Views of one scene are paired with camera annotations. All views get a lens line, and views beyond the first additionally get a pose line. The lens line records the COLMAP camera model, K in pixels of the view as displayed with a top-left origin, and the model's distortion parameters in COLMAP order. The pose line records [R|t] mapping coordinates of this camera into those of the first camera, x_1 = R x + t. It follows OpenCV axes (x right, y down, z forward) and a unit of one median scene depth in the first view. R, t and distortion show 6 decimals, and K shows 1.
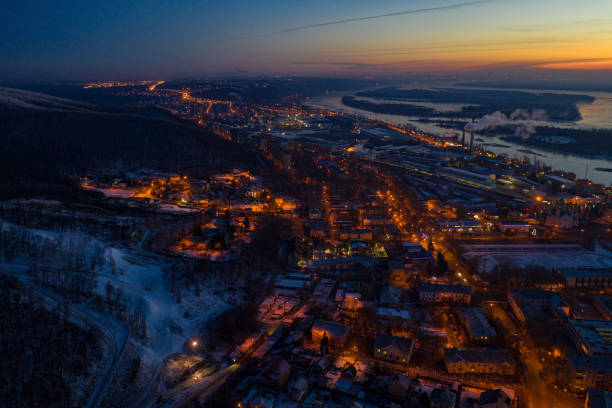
lens RADIAL K [[503.3, 0, 303.2], [0, 503.3, 205.1], [0, 0, 1]] dist [-0.019676, -0.006366]
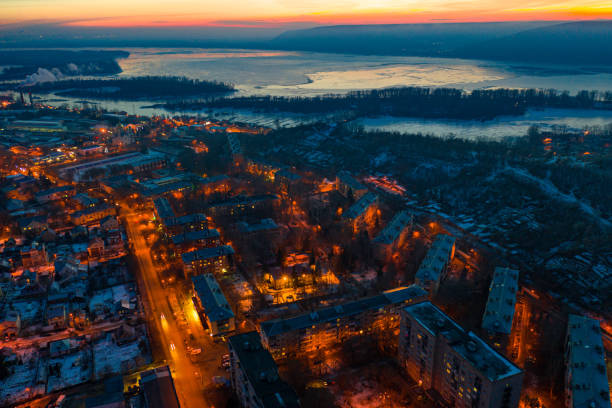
lens RADIAL K [[503.3, 0, 318.1], [0, 503.3, 208.3], [0, 0, 1]] dist [-0.019676, -0.006366]
pose [[0.650721, -0.260406, 0.713268, -0.136931], [0.200308, 0.964951, 0.169549, 0.068912], [-0.732420, 0.032544, 0.680075, -0.265441]]
